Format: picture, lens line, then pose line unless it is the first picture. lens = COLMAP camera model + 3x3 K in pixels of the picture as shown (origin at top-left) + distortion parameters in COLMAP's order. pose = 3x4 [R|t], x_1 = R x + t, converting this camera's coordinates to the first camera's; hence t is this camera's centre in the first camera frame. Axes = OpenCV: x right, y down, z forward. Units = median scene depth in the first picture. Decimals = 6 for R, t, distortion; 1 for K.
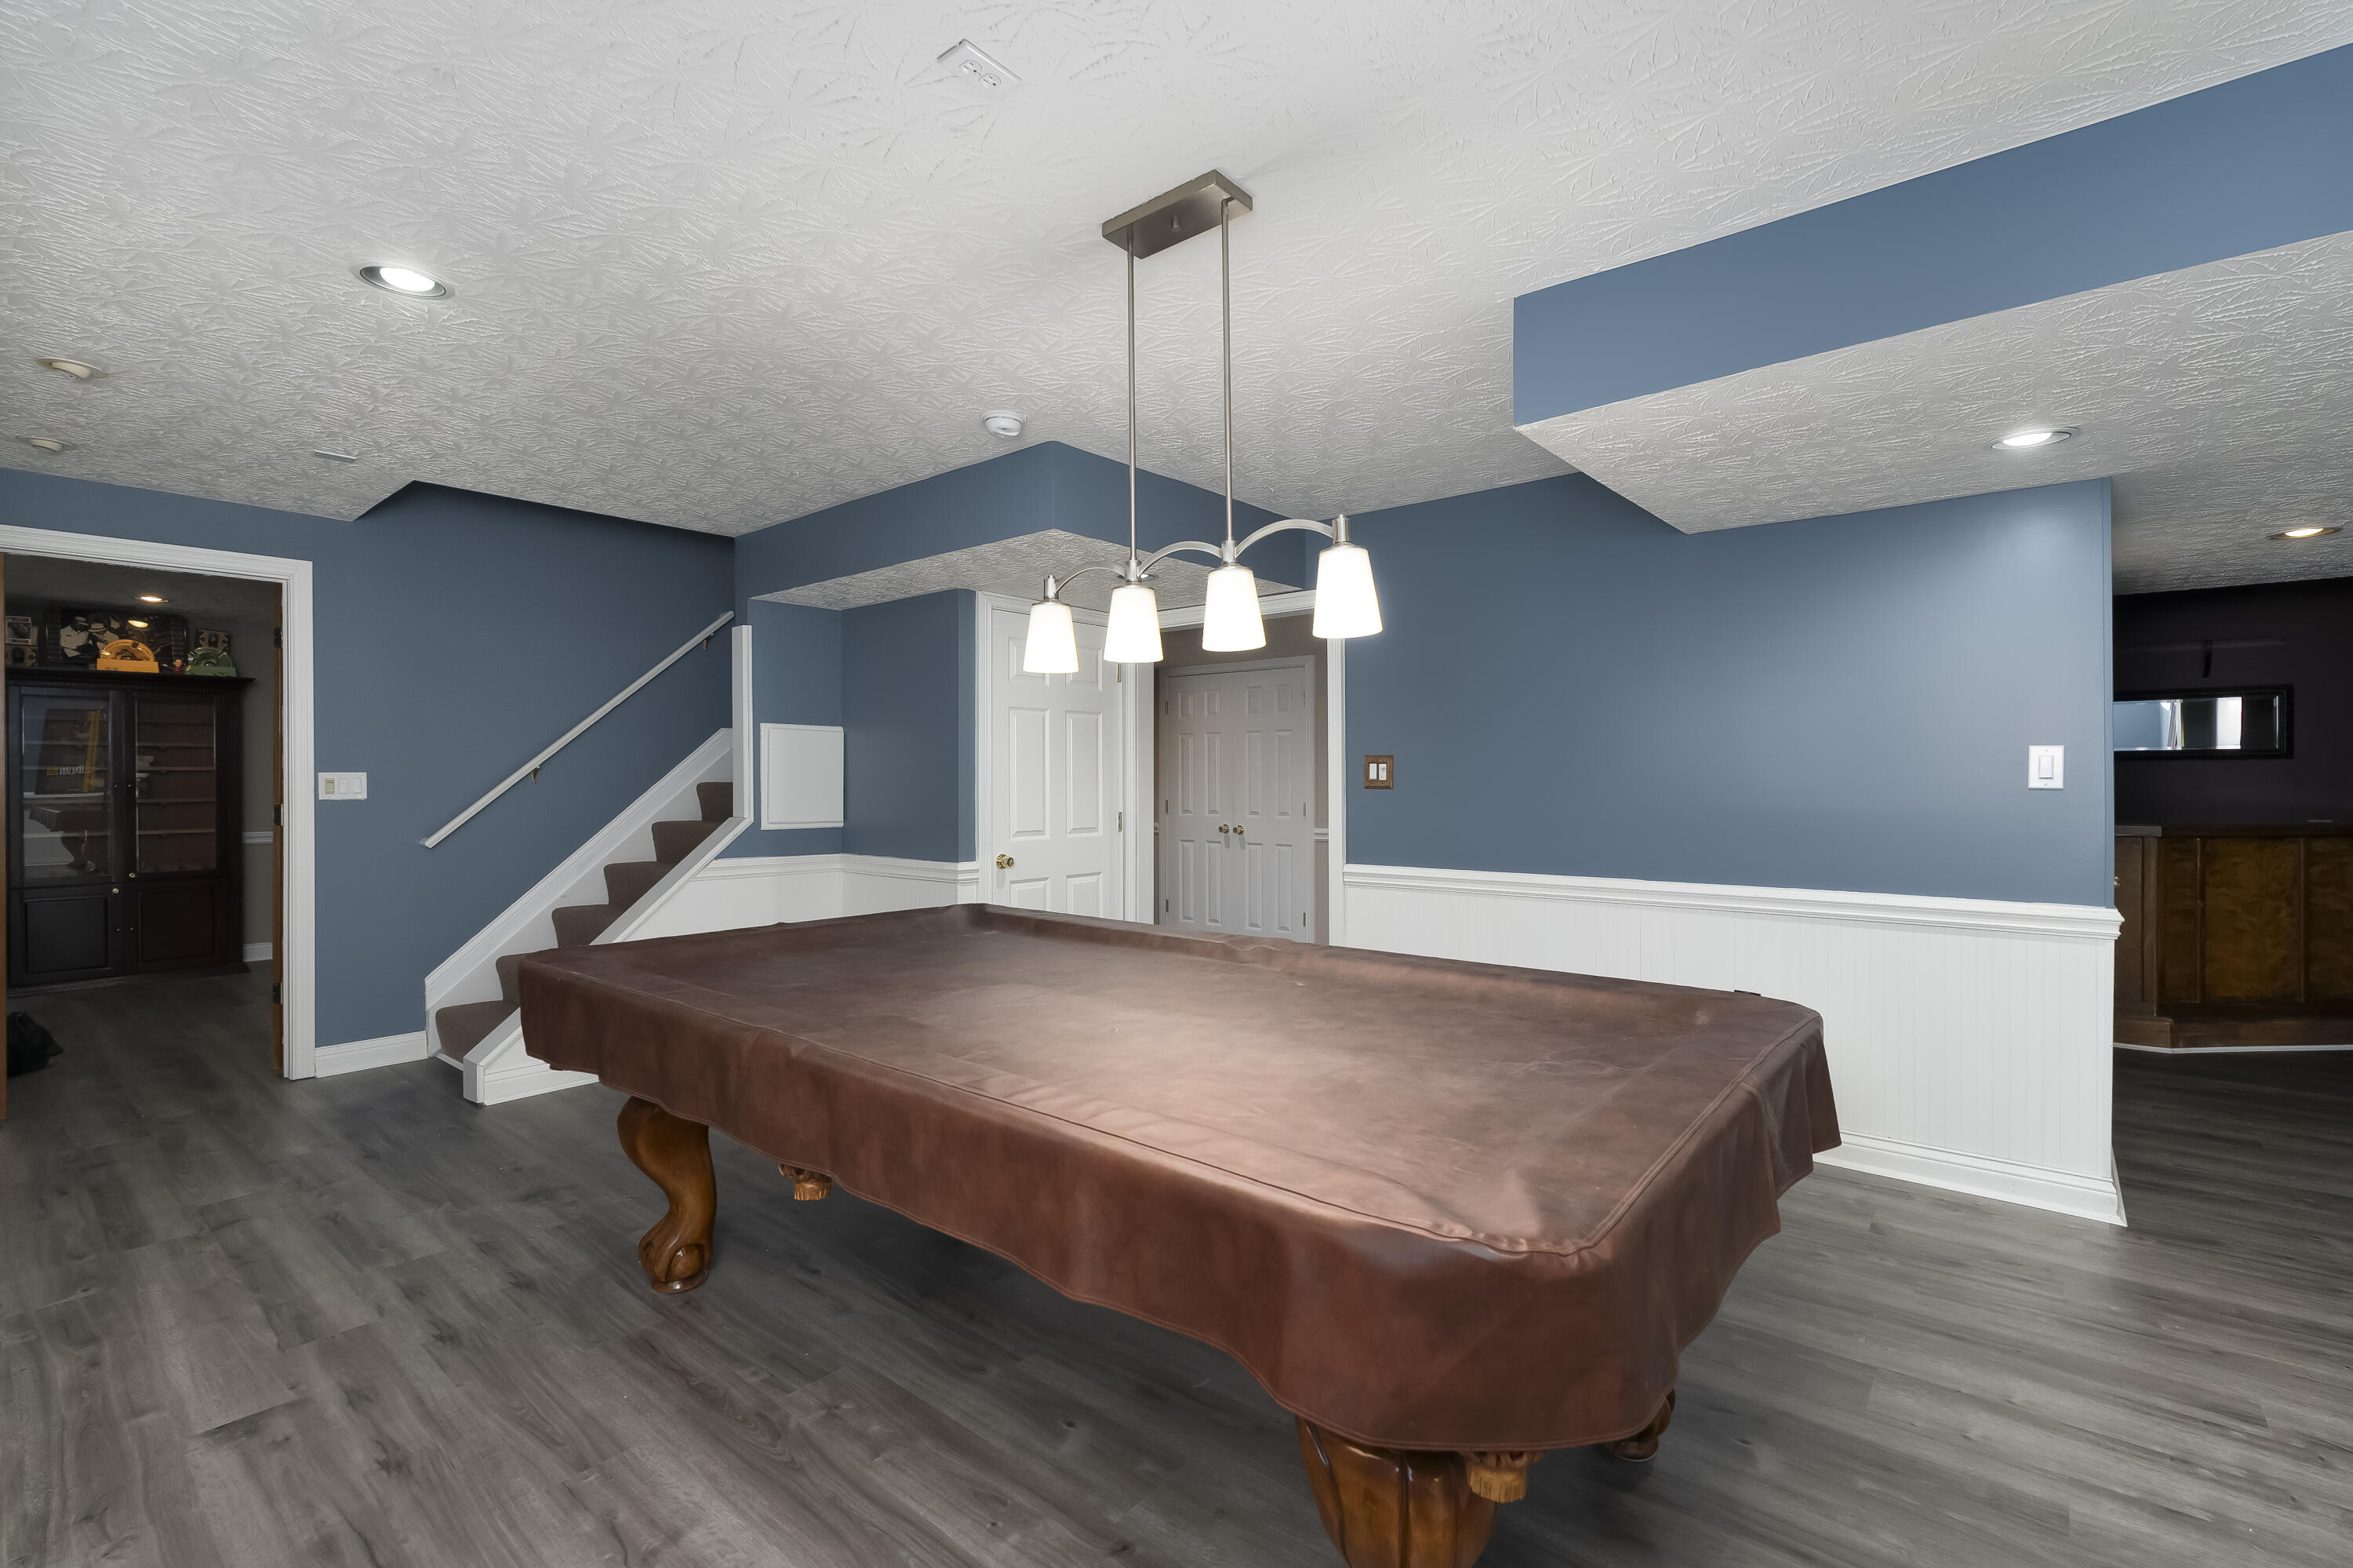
lens RADIAL K [[1045.2, 0, 1176.5], [0, 1045.2, 784.0], [0, 0, 1]] dist [0.001942, 0.000133]
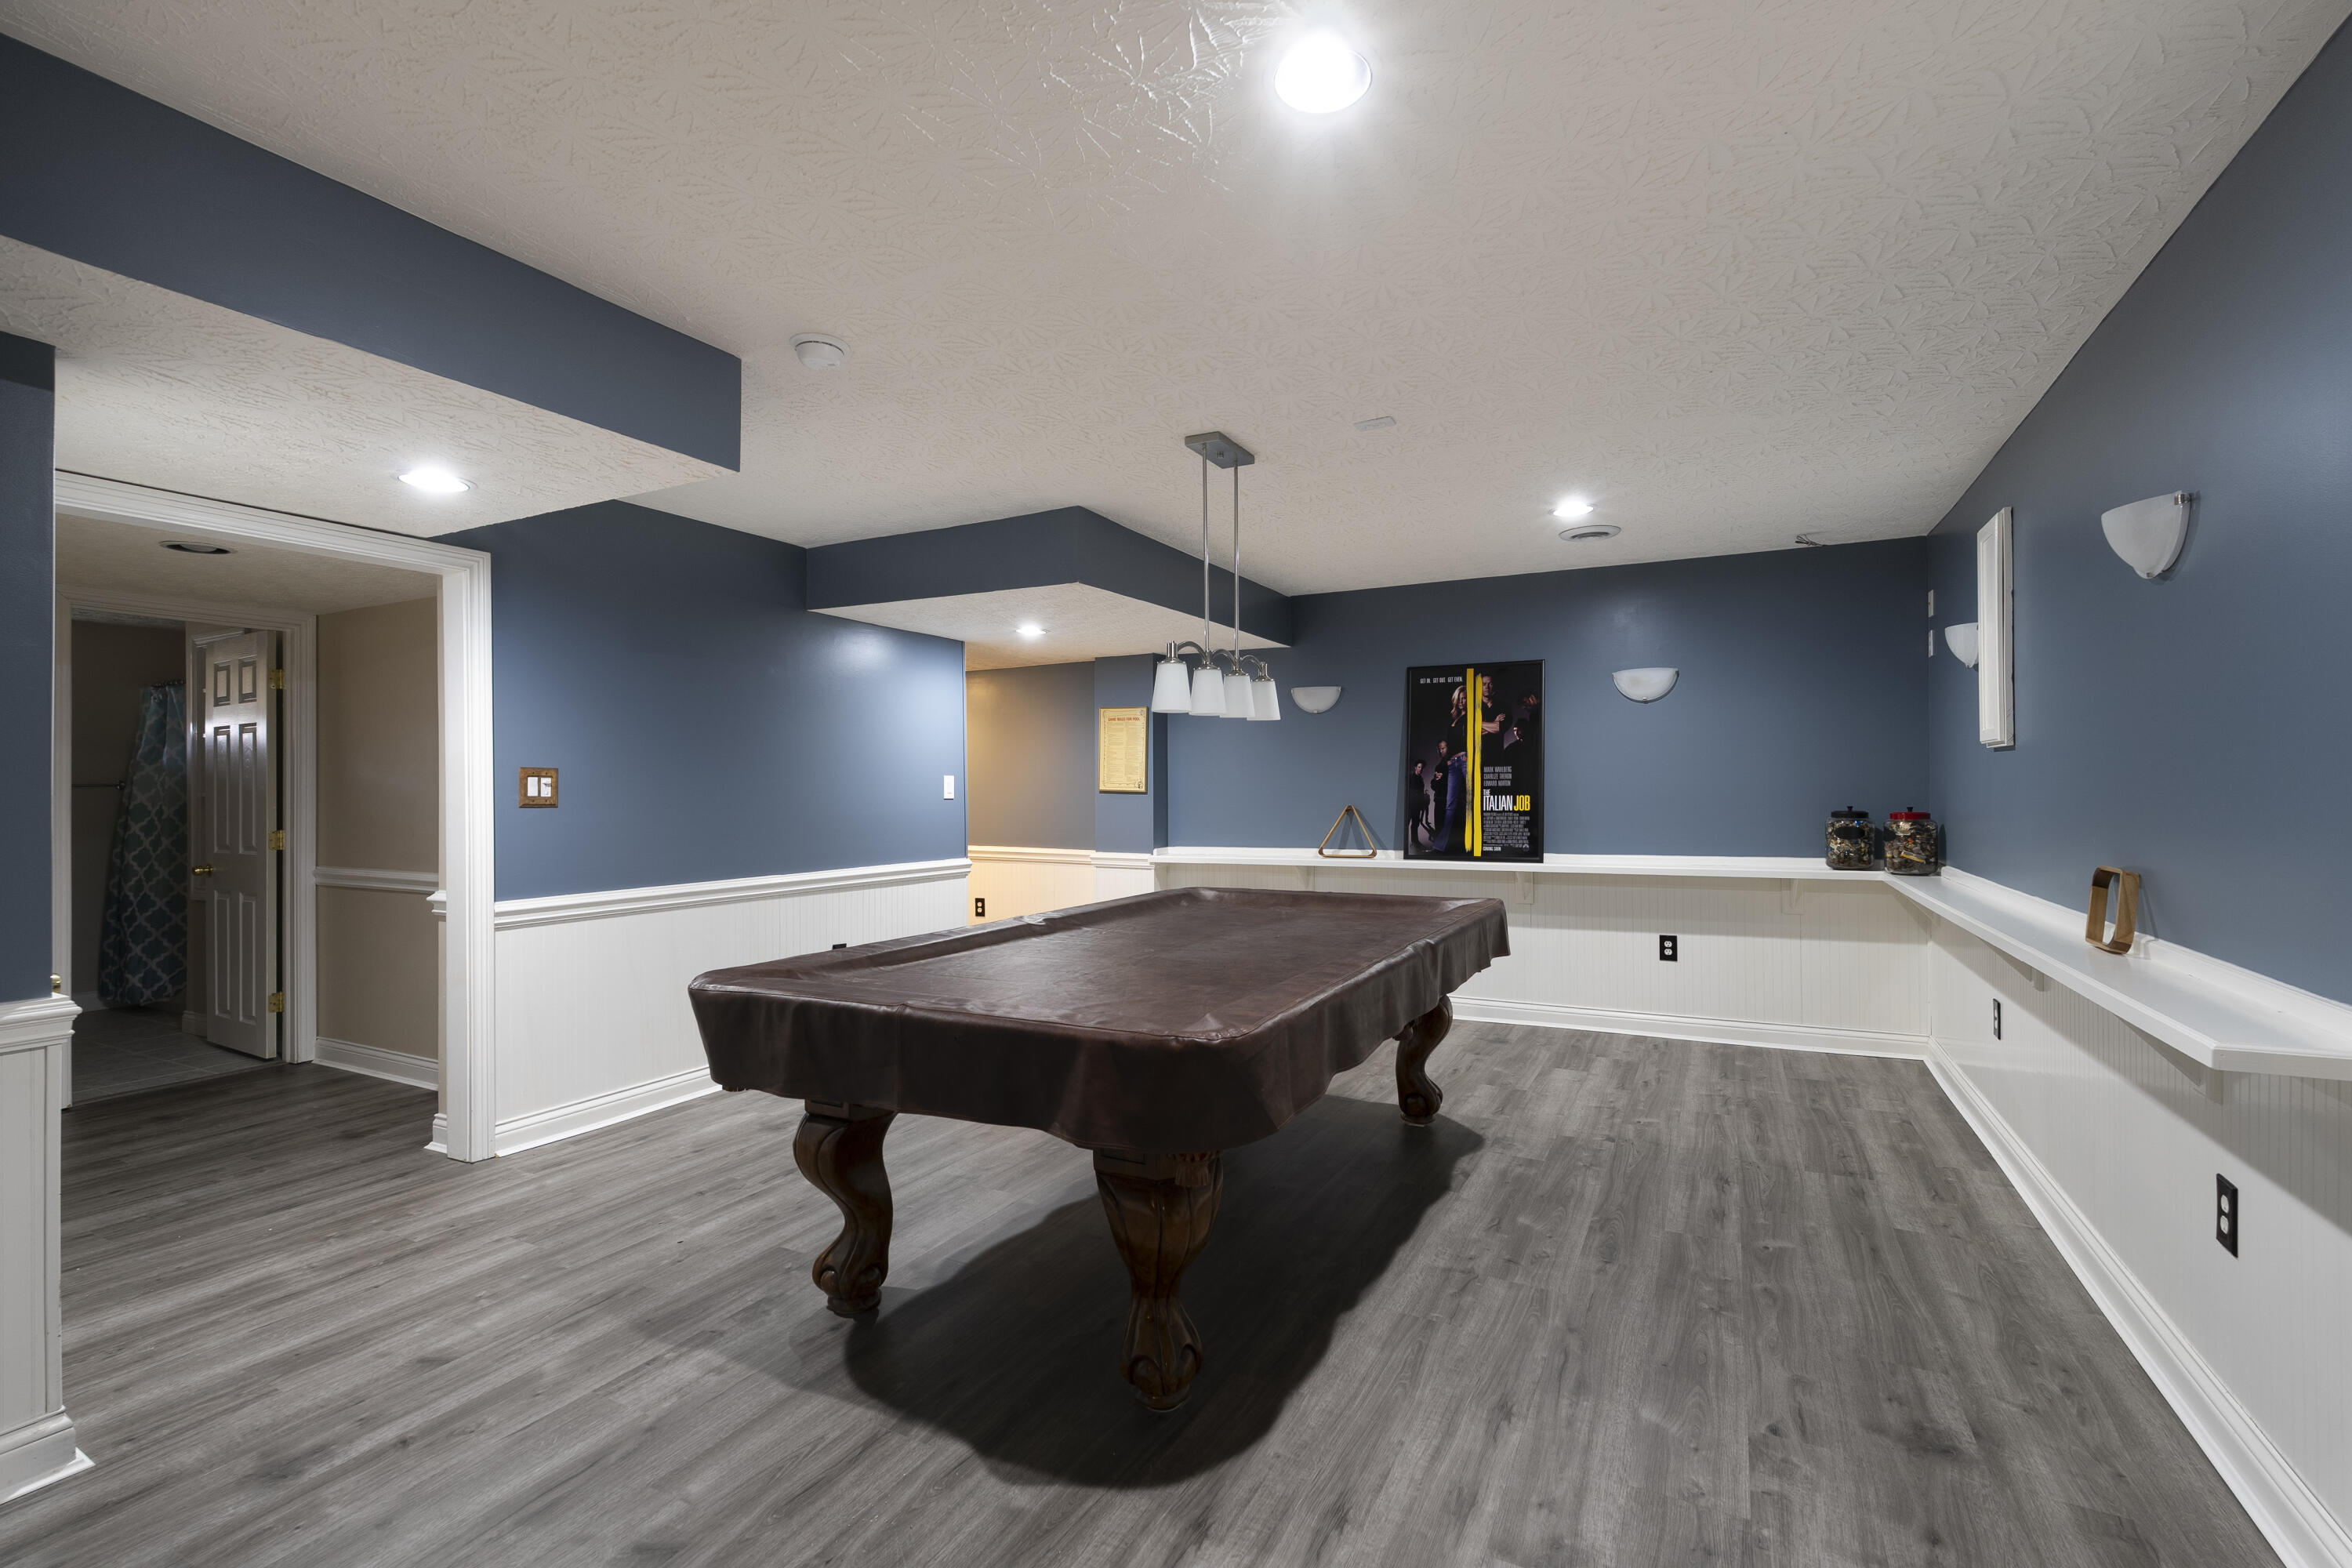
lens RADIAL K [[1044.7, 0, 1176.0], [0, 1044.7, 784.0], [0, 0, 1]] dist [0.001942, 0.000133]
pose [[-0.221551, 0.014292, 0.975044, -1.126055], [0.003911, 0.999898, -0.013767, -0.000819], [-0.975141, 0.000764, -0.221584, 1.012945]]
